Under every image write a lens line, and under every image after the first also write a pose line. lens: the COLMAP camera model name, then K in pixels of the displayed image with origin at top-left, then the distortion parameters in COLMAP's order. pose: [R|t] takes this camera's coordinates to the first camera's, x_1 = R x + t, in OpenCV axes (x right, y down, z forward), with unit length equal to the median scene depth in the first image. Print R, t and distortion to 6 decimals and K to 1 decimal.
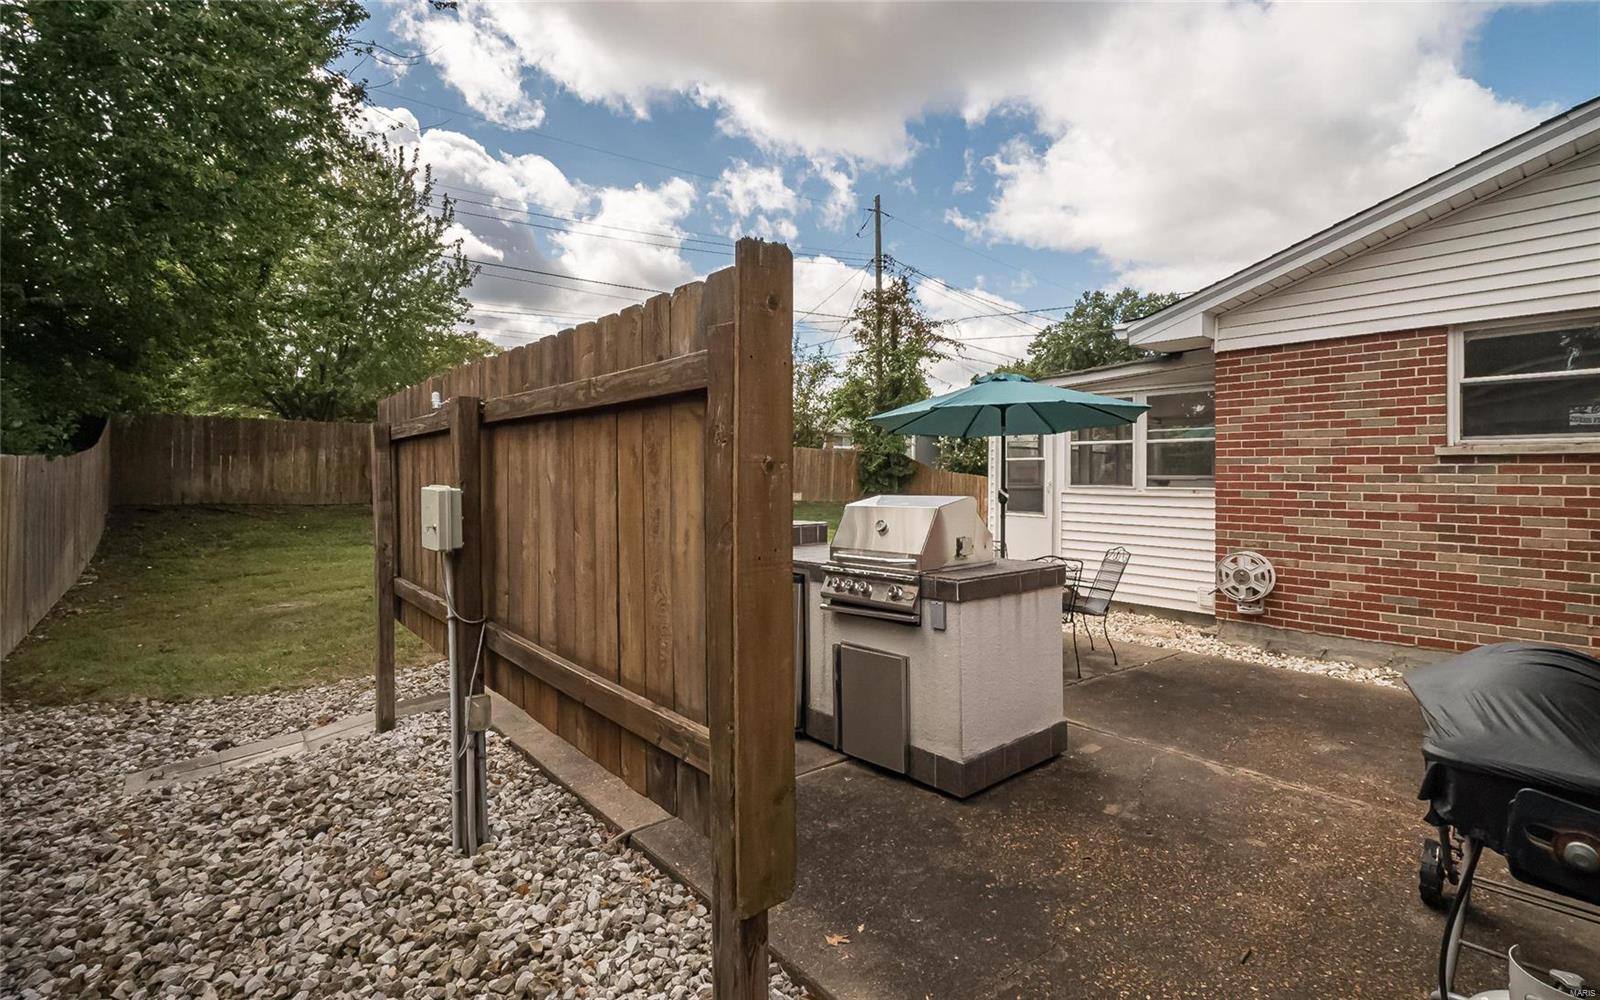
lens RADIAL K [[732.6, 0, 797.6], [0, 732.6, 472.6], [0, 0, 1]] dist [0.000183, -0.000069]
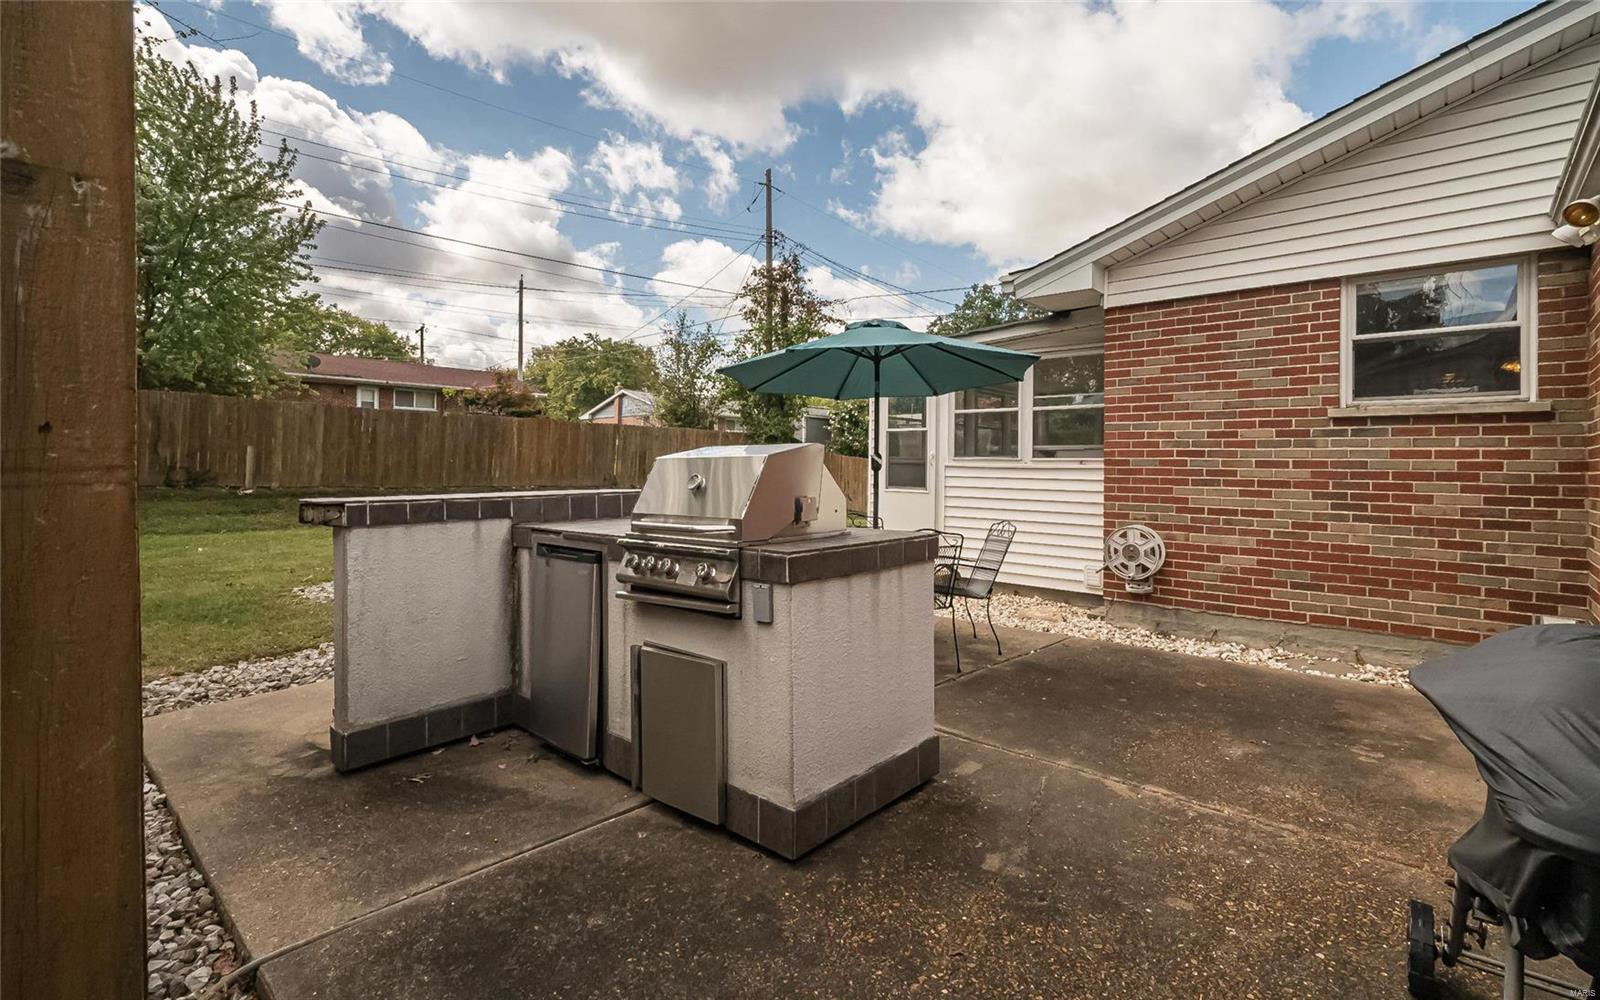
lens RADIAL K [[732.6, 0, 801.1], [0, 732.6, 461.9], [0, 0, 1]] dist [0.000183, -0.000069]
pose [[0.989745, 0.004193, 0.142786, 0.078469], [-0.004368, 0.999990, 0.000912, 0.034756], [-0.142781, -0.001526, 0.989753, 0.178778]]
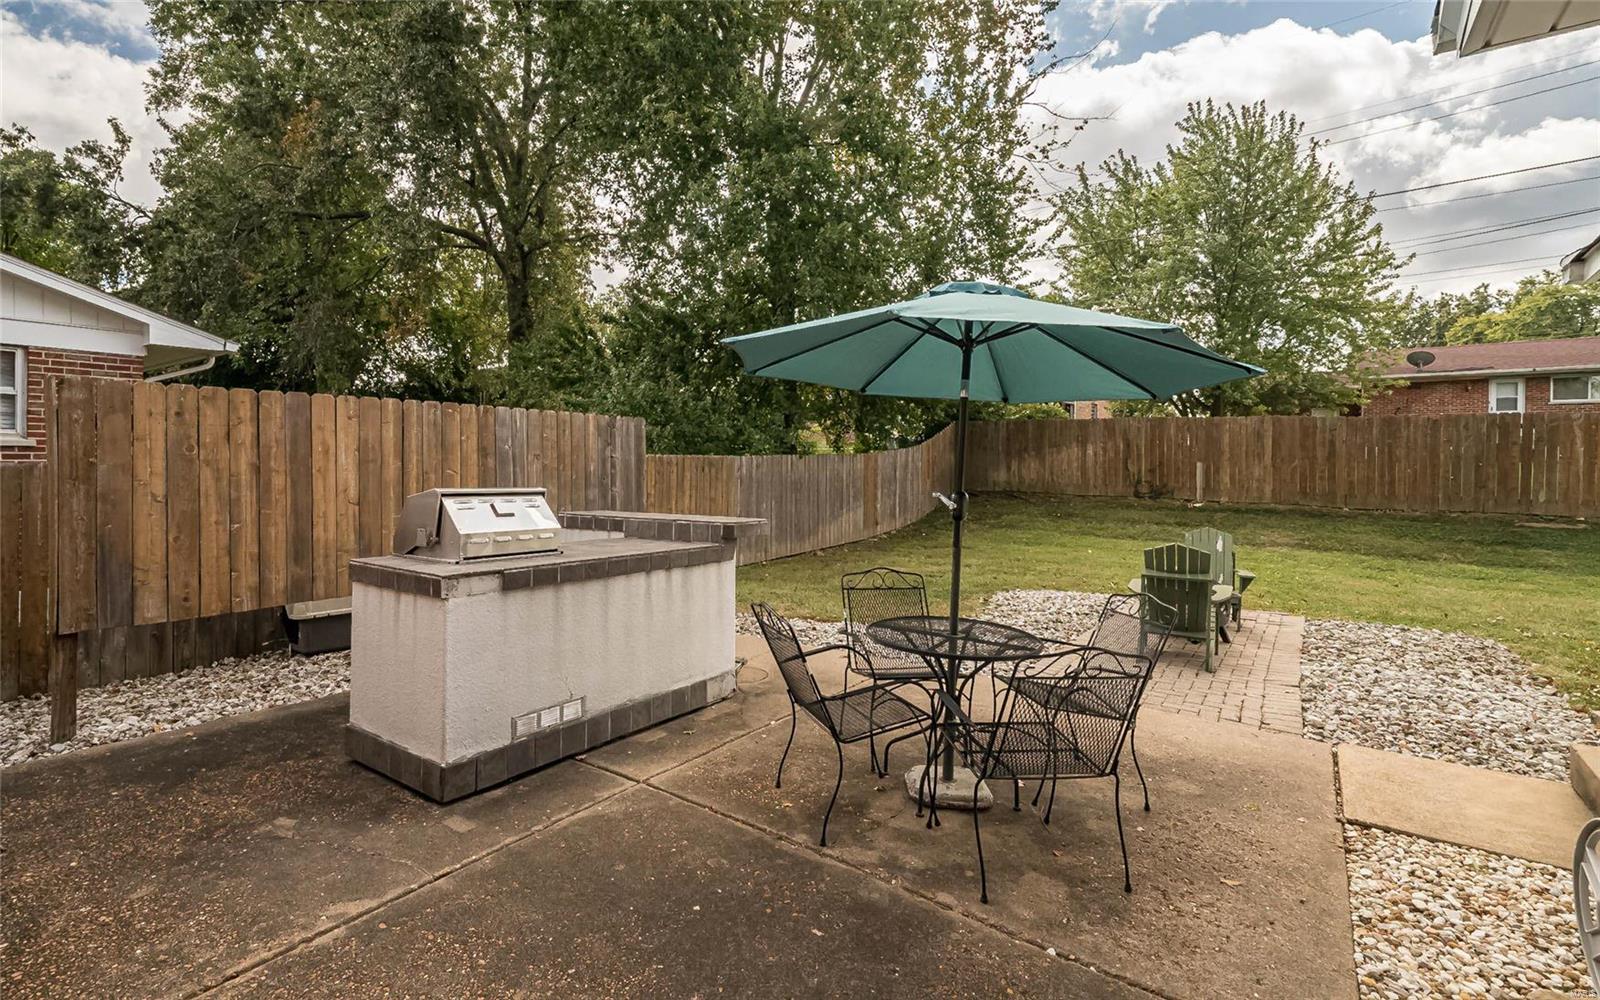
lens RADIAL K [[732.6, 0, 752.4], [0, 732.6, 478.0], [0, 0, 1]] dist [0.000183, -0.000069]
pose [[0.235519, 0.016252, -0.971734, 0.880405], [-0.000205, 0.999861, 0.016673, 0.000214], [0.971870, -0.003728, 0.235490, 0.811080]]
